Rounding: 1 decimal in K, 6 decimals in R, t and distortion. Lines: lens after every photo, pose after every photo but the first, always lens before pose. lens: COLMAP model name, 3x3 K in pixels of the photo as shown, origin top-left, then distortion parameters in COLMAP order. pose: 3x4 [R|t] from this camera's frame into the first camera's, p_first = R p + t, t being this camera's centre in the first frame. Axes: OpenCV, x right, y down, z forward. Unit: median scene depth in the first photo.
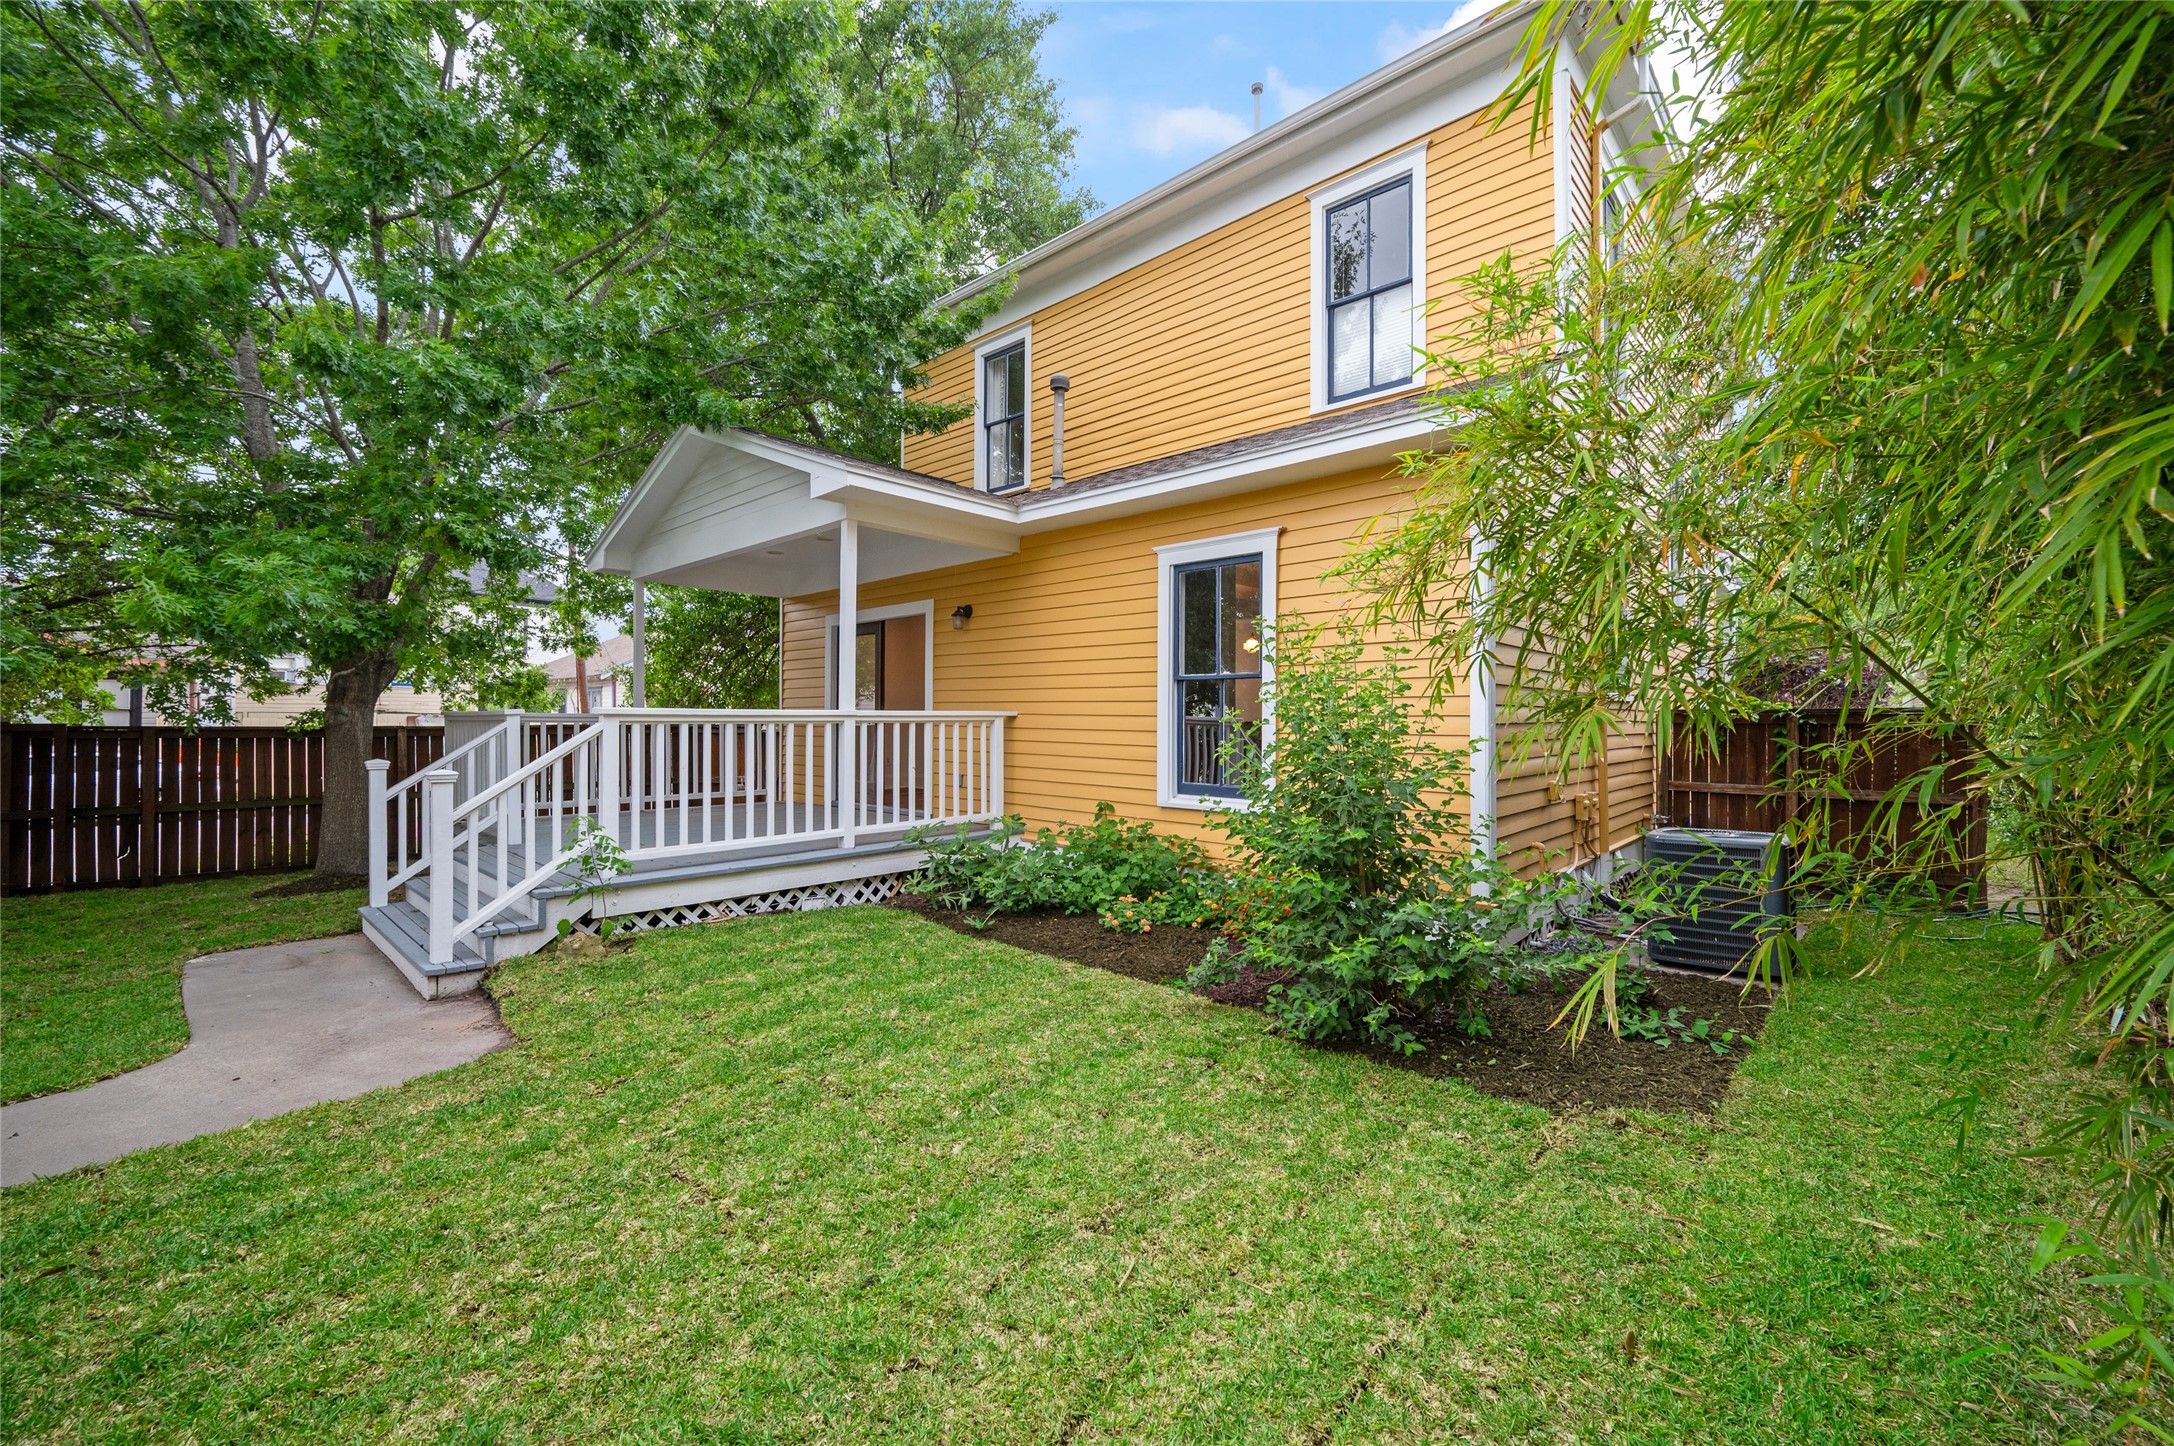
lens RADIAL K [[877.3, 0, 1066.1], [0, 877.3, 719.9], [0, 0, 1]] dist [0.019697, 0.000035]
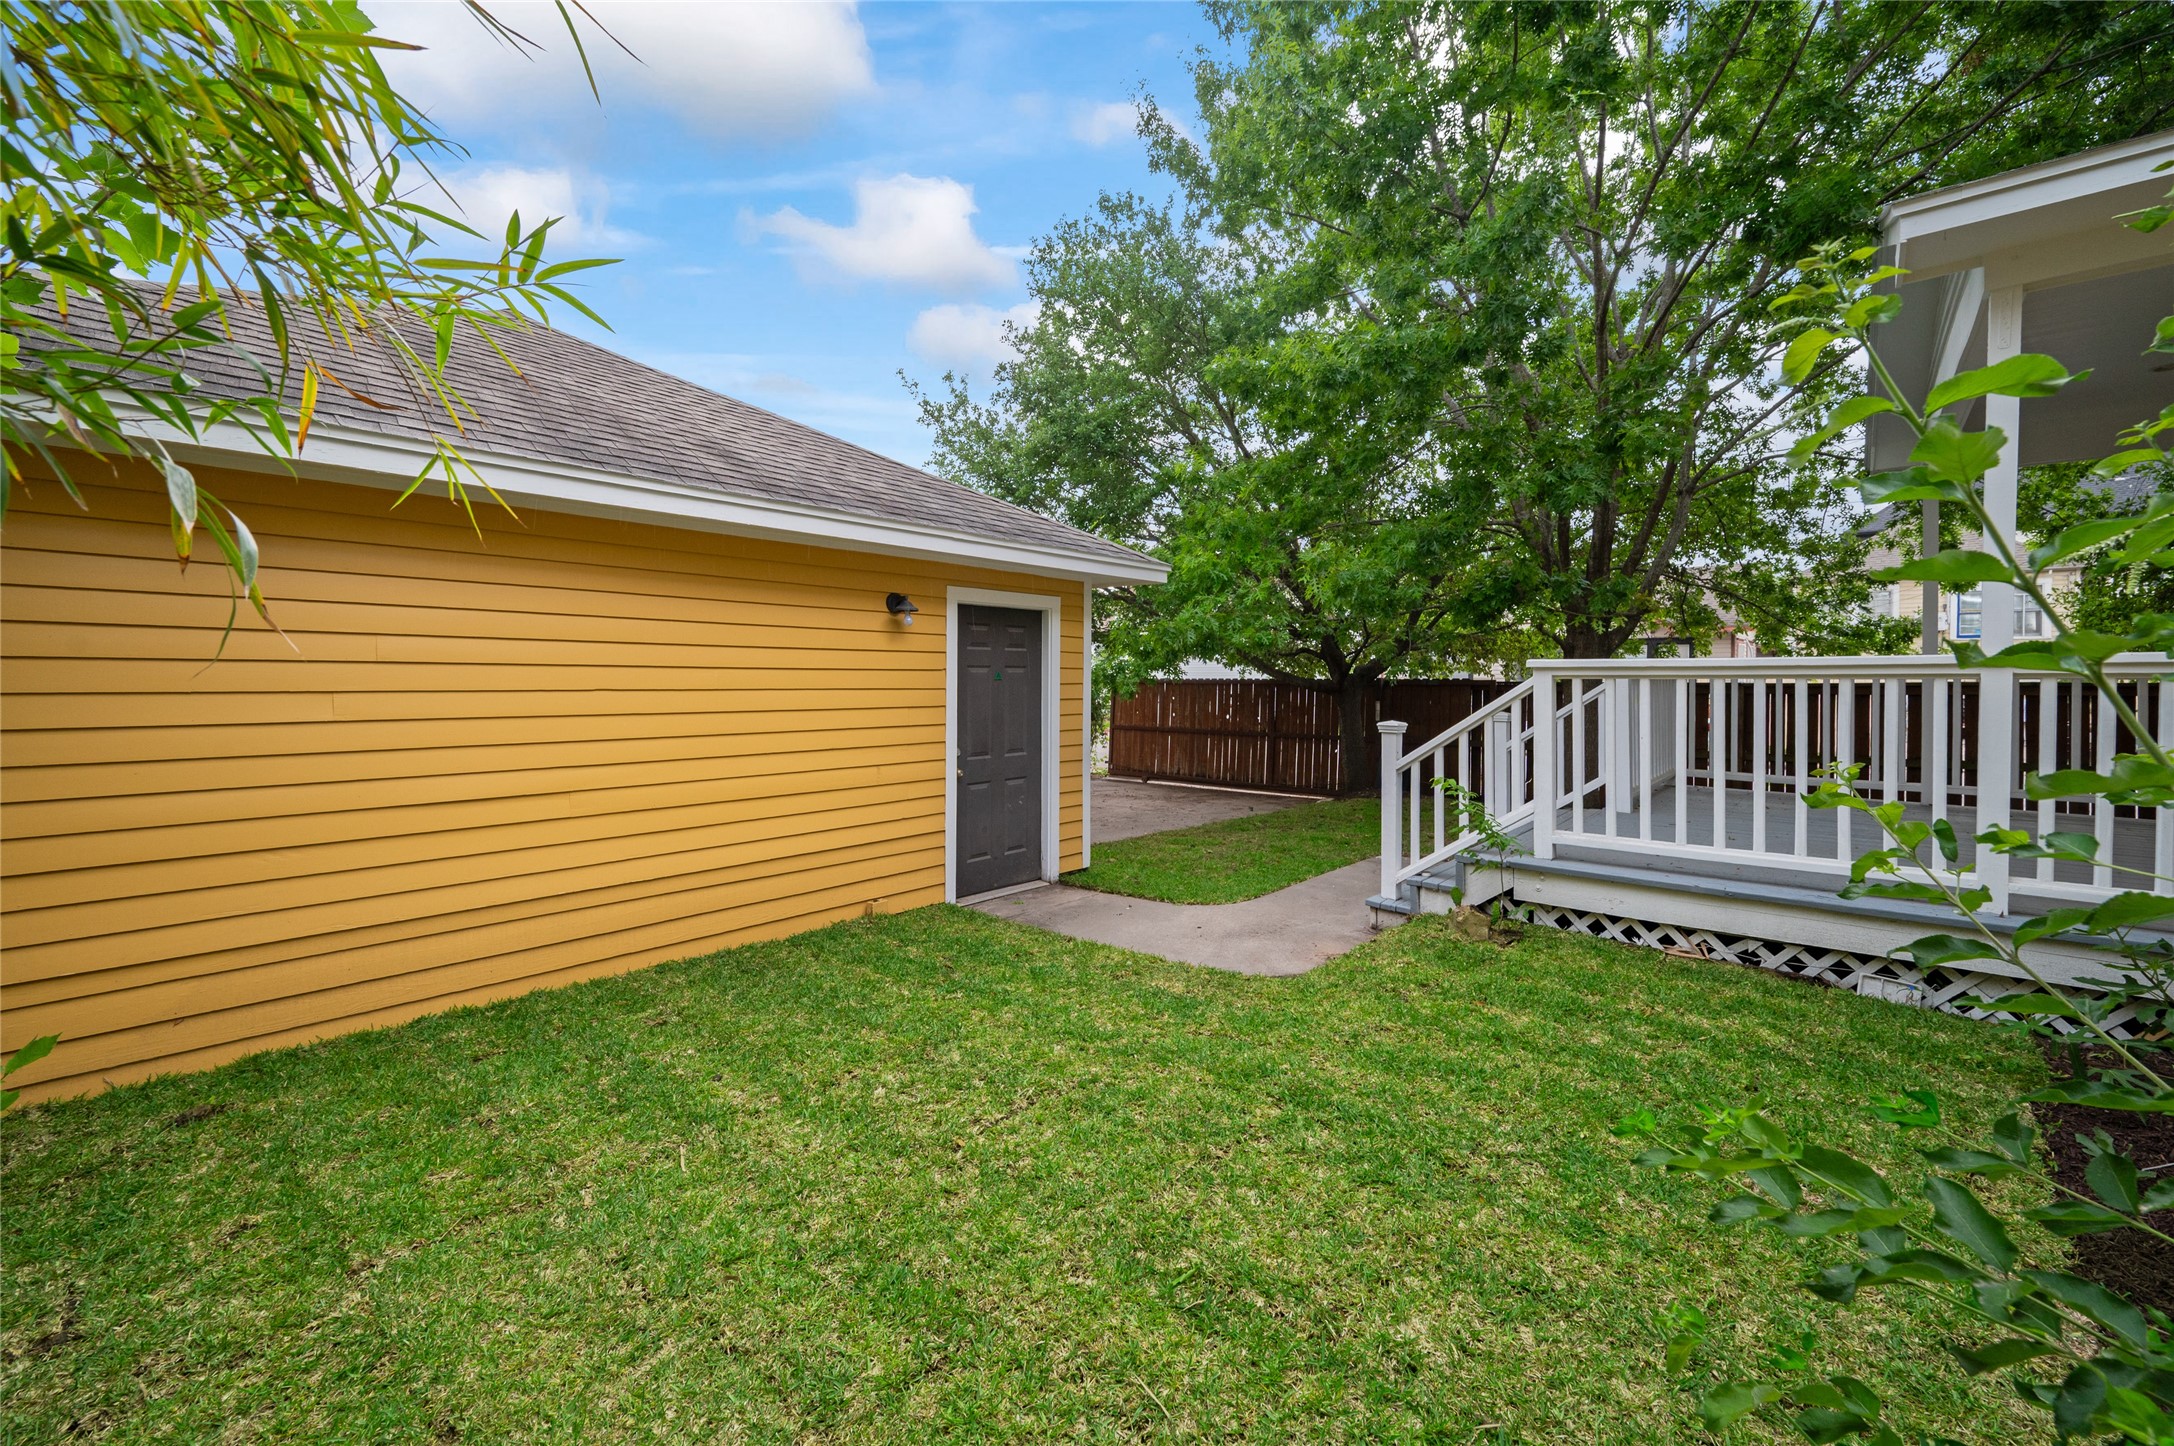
lens RADIAL K [[877.3, 0, 1068.1], [0, 877.3, 703.9], [0, 0, 1]] dist [0.019697, 0.000035]
pose [[0.031118, 0.019218, -0.999331, 0.293352], [0.000044, 0.999815, 0.019229, 0.020205], [0.999516, -0.000642, 0.031112, 0.534217]]
